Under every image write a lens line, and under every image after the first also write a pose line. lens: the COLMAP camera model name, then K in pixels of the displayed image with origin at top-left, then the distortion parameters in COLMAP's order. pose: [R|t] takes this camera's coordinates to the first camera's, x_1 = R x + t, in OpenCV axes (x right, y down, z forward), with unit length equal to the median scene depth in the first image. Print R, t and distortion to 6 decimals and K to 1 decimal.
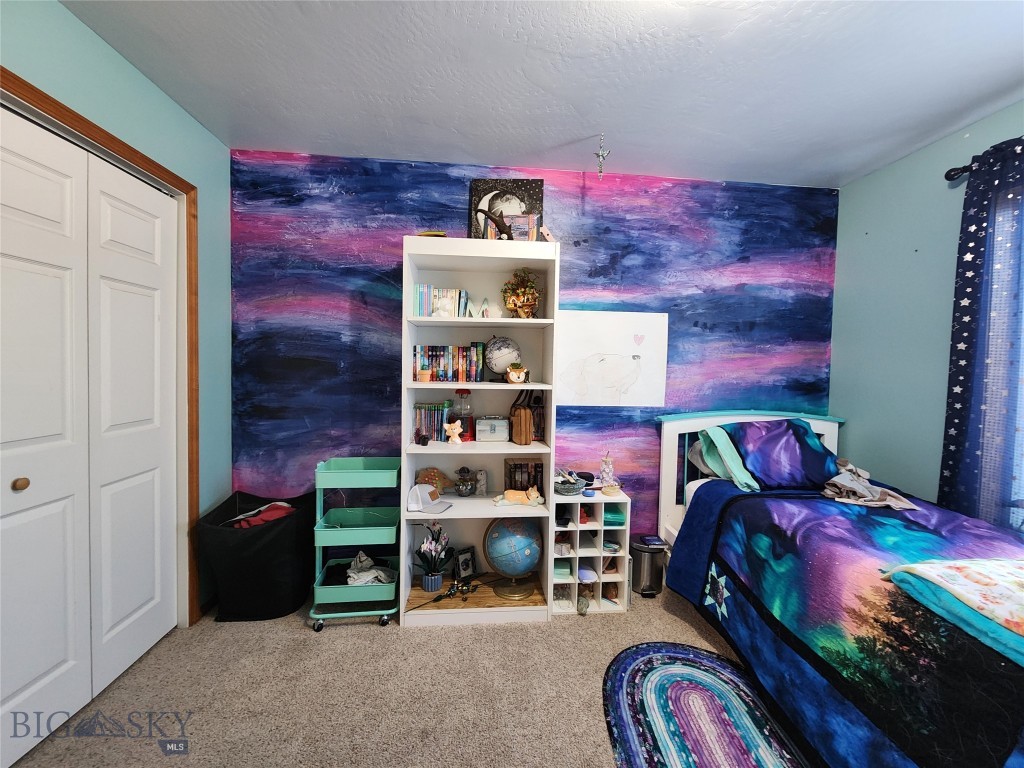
lens RADIAL K [[416.0, 0, 513.1], [0, 416.0, 379.5], [0, 0, 1]] dist [0.001811, -0.002284]
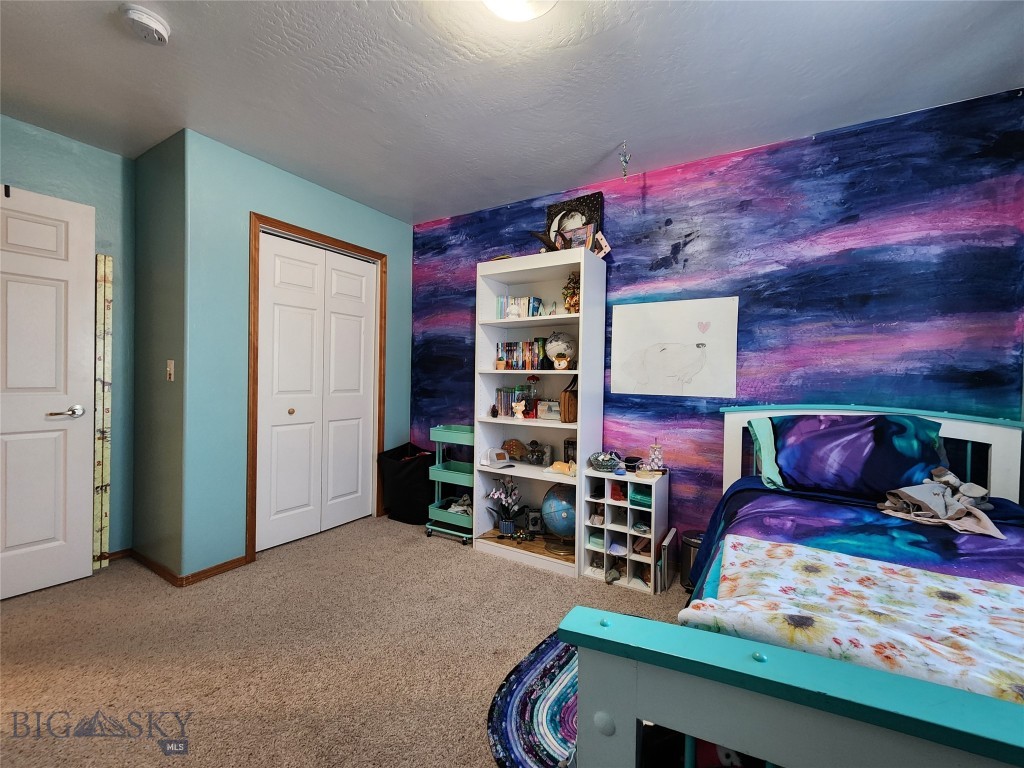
lens RADIAL K [[416.0, 0, 513.1], [0, 416.0, 379.5], [0, 0, 1]] dist [0.001811, -0.002284]
pose [[0.806774, 0.001647, -0.590858, 0.580941], [-0.022274, 0.999370, -0.027628, 0.069339], [0.590440, 0.035450, 0.806302, -0.034433]]
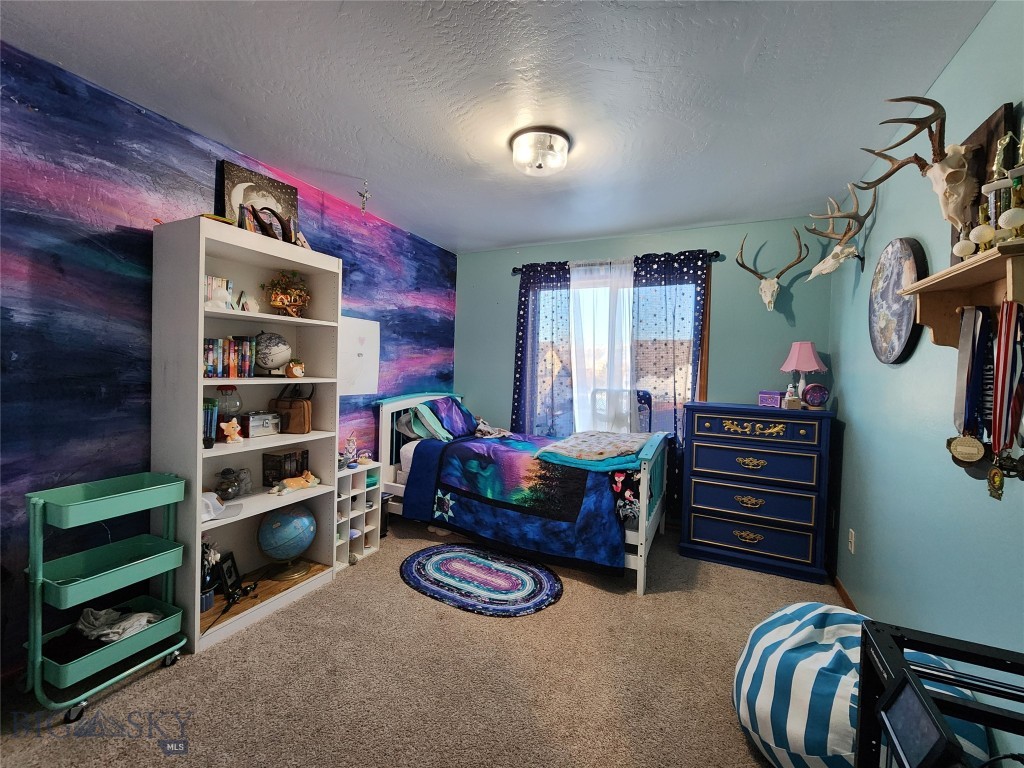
lens RADIAL K [[418.2, 0, 511.8], [0, 418.2, 379.1], [0, 0, 1]] dist [-0.001633, -0.000308]
pose [[0.512011, -0.026168, 0.858580, -0.618481], [0.012066, 0.999656, 0.023272, -0.005745], [-0.858894, -0.001556, 0.512151, -0.034728]]
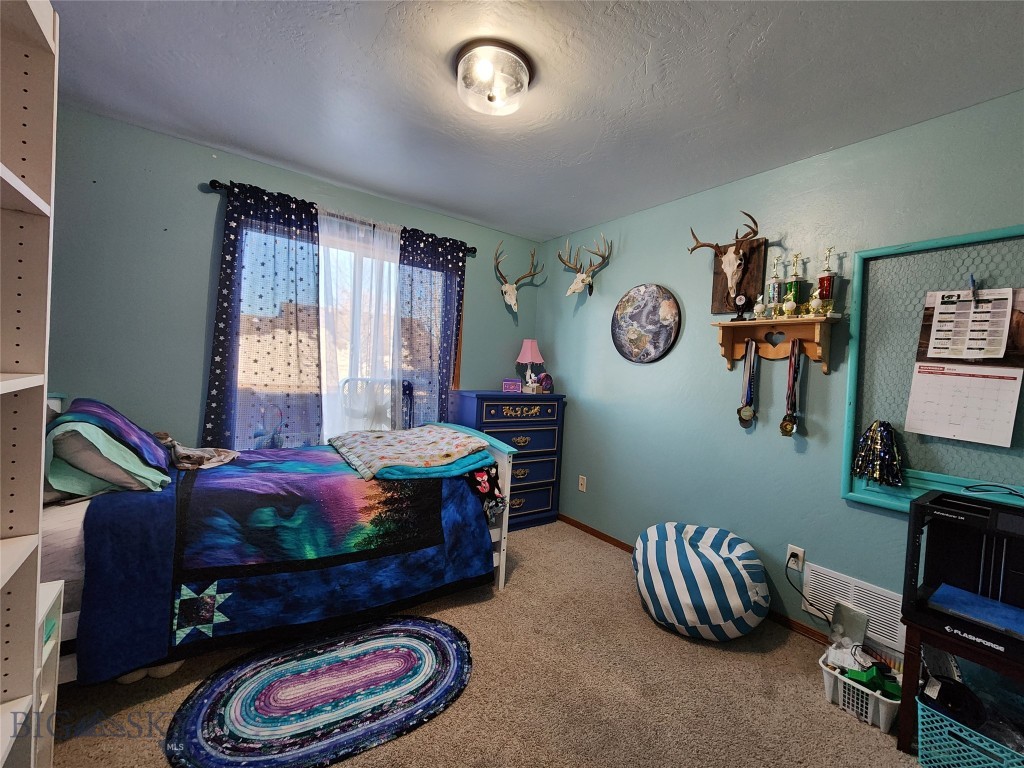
lens RADIAL K [[425.9, 0, 516.4], [0, 425.9, 379.6], [0, 0, 1]] dist [0.000916, -0.000157]
pose [[-0.524562, -0.066891, 0.848740, -0.445200], [-0.036112, 0.997760, 0.056317, -0.016496], [-0.850606, -0.001108, -0.525802, 0.764563]]
